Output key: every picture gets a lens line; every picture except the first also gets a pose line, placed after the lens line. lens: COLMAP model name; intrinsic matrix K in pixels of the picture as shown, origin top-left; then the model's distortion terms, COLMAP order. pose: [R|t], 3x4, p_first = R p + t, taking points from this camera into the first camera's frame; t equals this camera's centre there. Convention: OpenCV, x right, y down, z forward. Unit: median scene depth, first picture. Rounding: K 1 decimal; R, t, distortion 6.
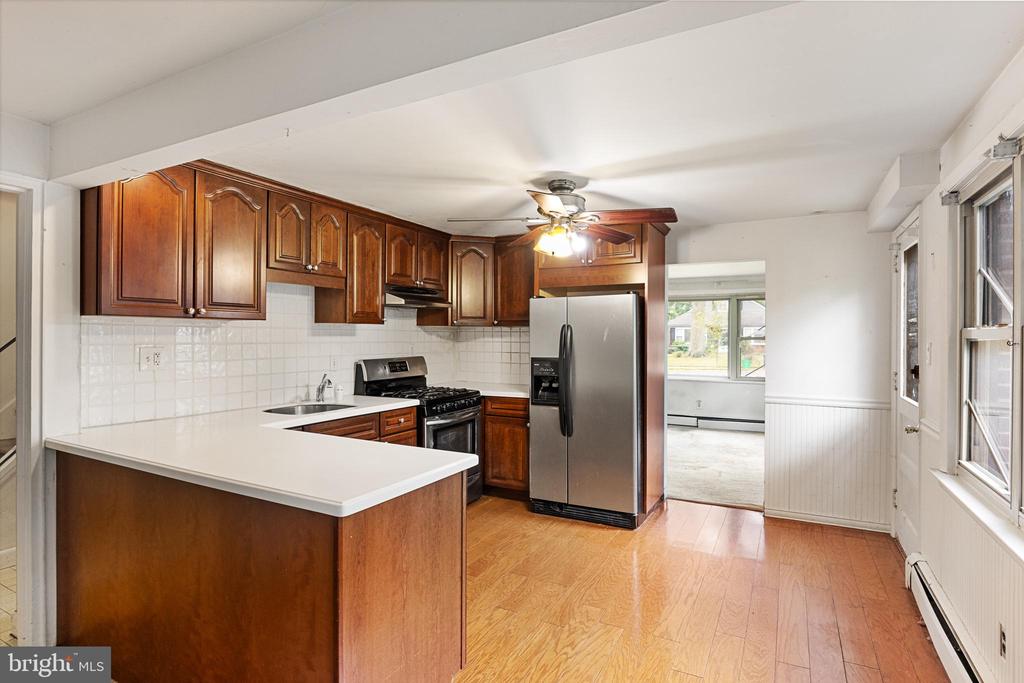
lens RADIAL K [[548.6, 0, 508.6], [0, 548.6, 338.0], [0, 0, 1]] dist [-0.010272, -0.002458]
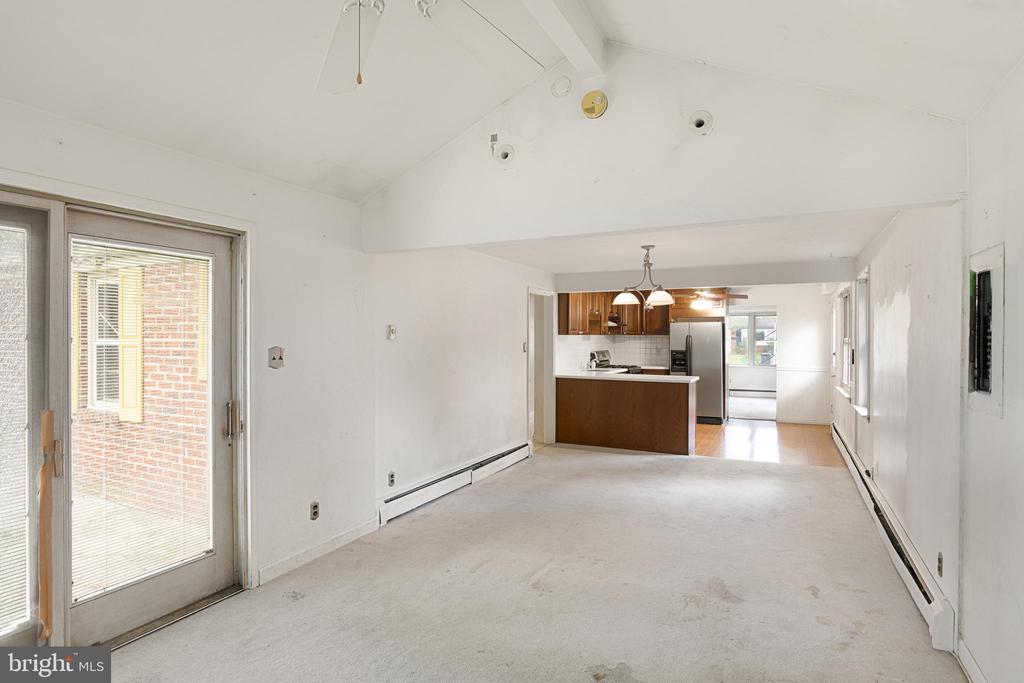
lens RADIAL K [[548.6, 0, 536.7], [0, 548.6, 341.0], [0, 0, 1]] dist [-0.010272, -0.002458]
pose [[0.998624, -0.002056, 0.052405, -0.616356], [0.001720, 0.999978, 0.006458, -0.015252], [-0.052417, -0.006359, 0.998605, -1.157129]]
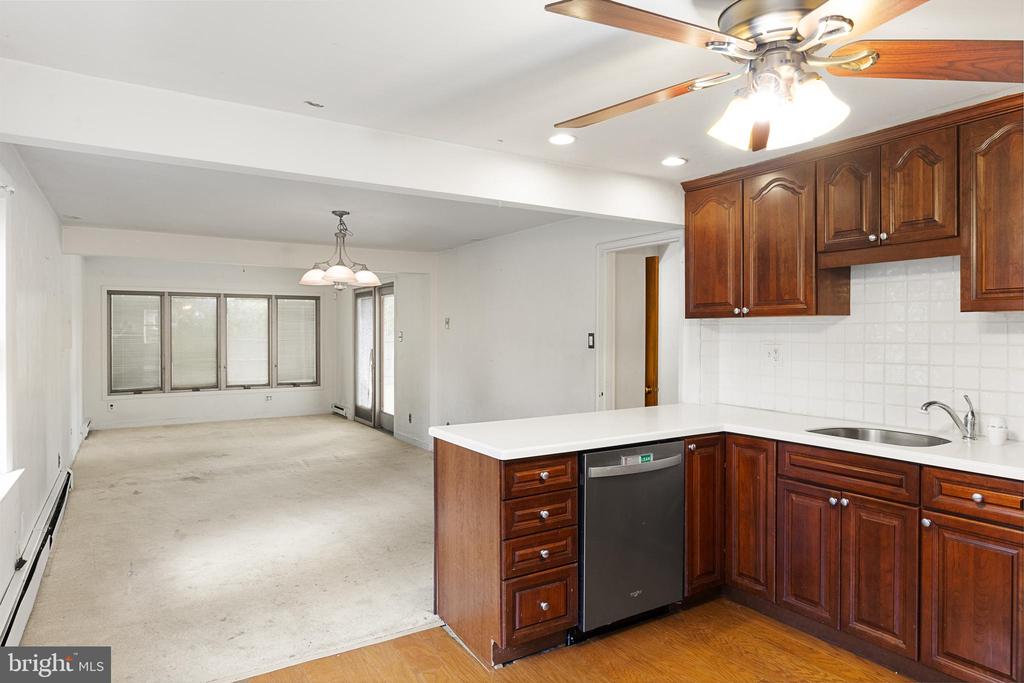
lens RADIAL K [[638.9, 0, 513.6], [0, 638.9, 338.6], [0, 0, 1]] dist [-0.003662, -0.004059]
pose [[-0.519890, 0.006328, -0.854210, 0.352702], [-0.001769, 0.999962, 0.008484, -0.001921], [0.854231, 0.005922, -0.519859, 0.609930]]
